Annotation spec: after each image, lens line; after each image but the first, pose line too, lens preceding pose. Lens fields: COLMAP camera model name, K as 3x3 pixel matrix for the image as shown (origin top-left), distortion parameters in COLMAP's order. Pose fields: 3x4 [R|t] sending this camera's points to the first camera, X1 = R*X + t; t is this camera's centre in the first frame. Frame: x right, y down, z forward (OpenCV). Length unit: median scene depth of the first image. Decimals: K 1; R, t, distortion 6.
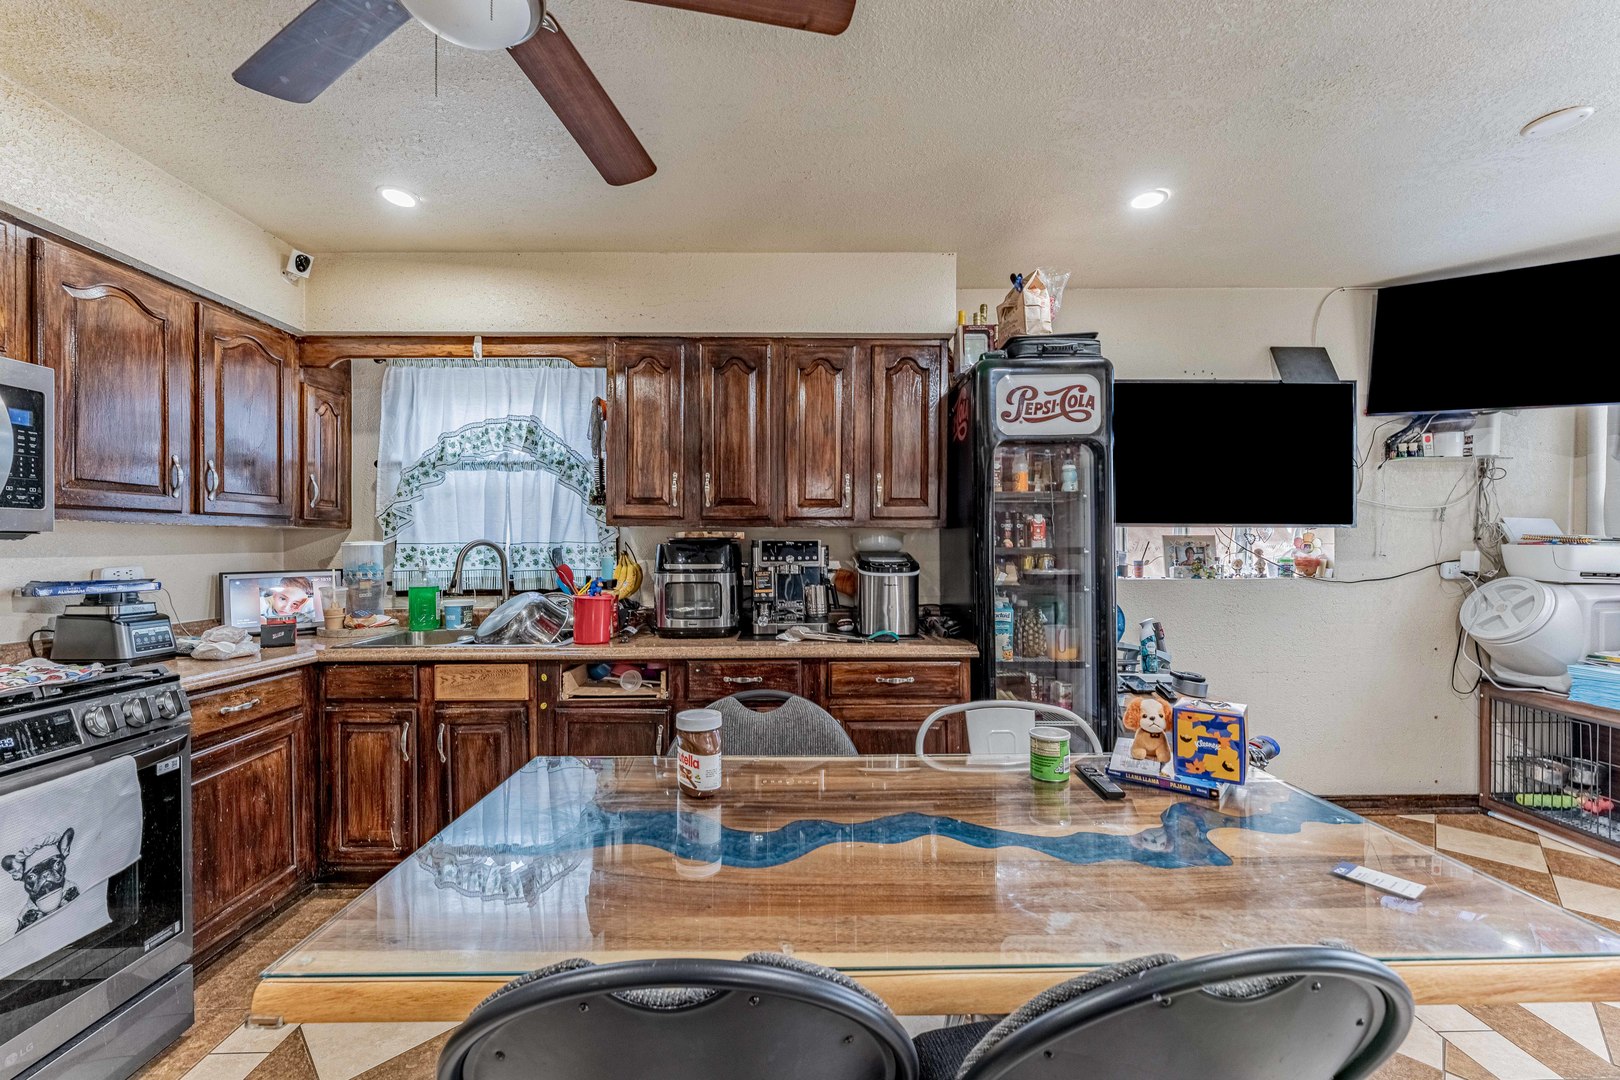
lens RADIAL K [[657.8, 0, 800.3], [0, 657.8, 543.4], [0, 0, 1]] dist [0.001356, -0.000823]
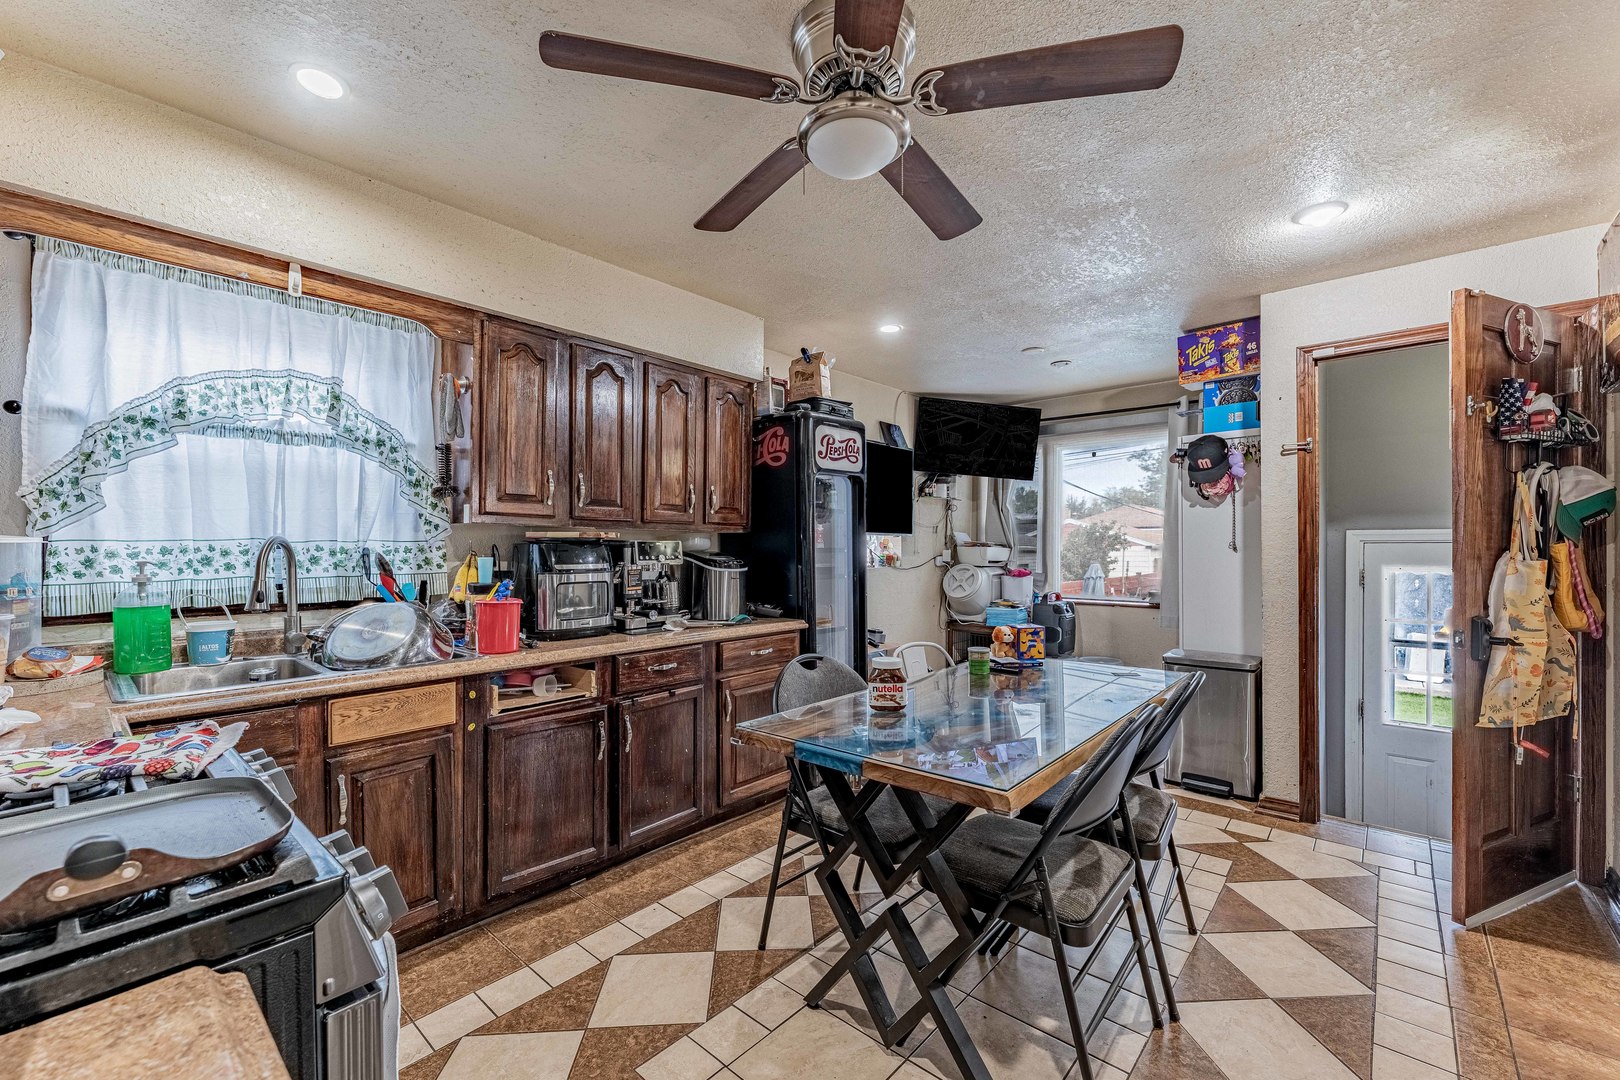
lens RADIAL K [[657.8, 0, 833.3], [0, 657.8, 544.2], [0, 0, 1]] dist [0.001356, -0.000823]
pose [[0.659837, 0.005719, 0.751387, -0.639468], [-0.006940, 0.999975, -0.001517, -0.000029], [-0.751377, -0.004214, 0.659860, 0.047383]]
